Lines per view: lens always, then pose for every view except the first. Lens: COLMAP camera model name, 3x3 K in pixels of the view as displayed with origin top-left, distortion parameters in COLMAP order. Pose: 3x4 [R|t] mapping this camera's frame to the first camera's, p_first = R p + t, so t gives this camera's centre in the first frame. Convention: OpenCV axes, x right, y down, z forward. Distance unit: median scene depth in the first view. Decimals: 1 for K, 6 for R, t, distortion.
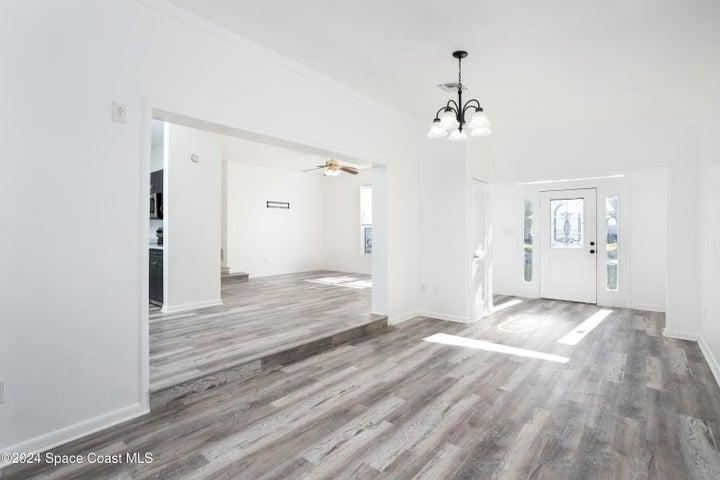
lens RADIAL K [[344.4, 0, 361.4], [0, 344.4, 234.2], [0, 0, 1]] dist [-0.043640, 0.029390]
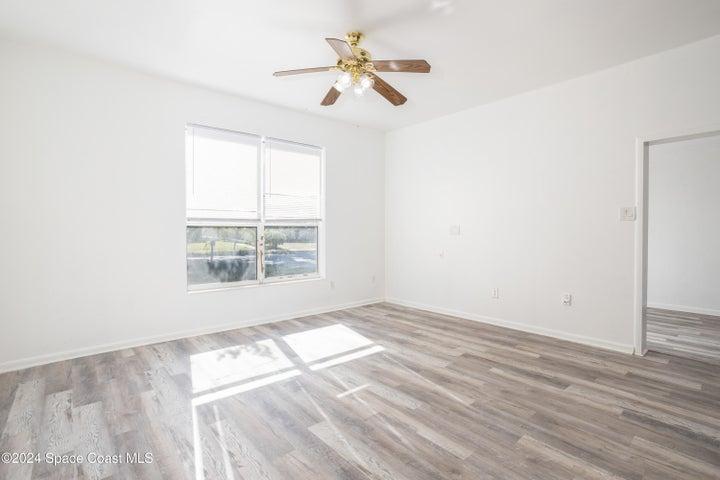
lens RADIAL K [[344.4, 0, 361.4], [0, 344.4, 234.2], [0, 0, 1]] dist [-0.043640, 0.029390]
pose [[0.150405, -0.008349, 0.988589, -0.905087], [0.000071, 0.999964, 0.008435, -0.029878], [-0.988624, -0.001198, 0.150400, 1.819785]]
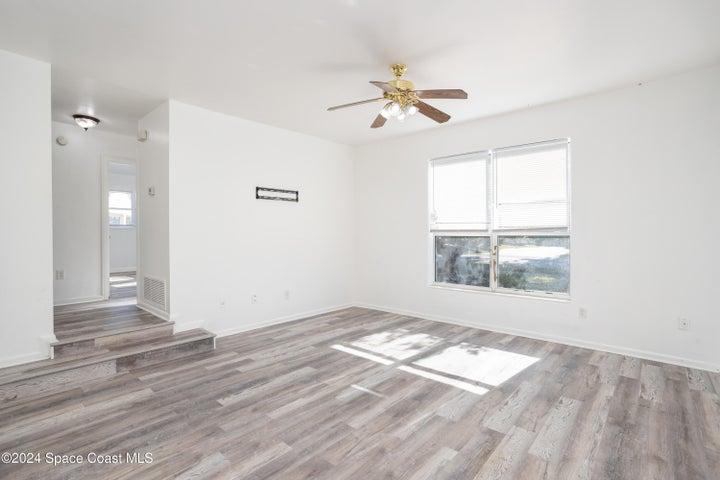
lens RADIAL K [[344.4, 0, 361.4], [0, 344.4, 234.2], [0, 0, 1]] dist [-0.043640, 0.029390]
pose [[0.999708, -0.001076, -0.024128, -0.236904], [0.001013, 0.999996, -0.002588, -0.050886], [0.024131, 0.002563, 0.999706, 1.123193]]
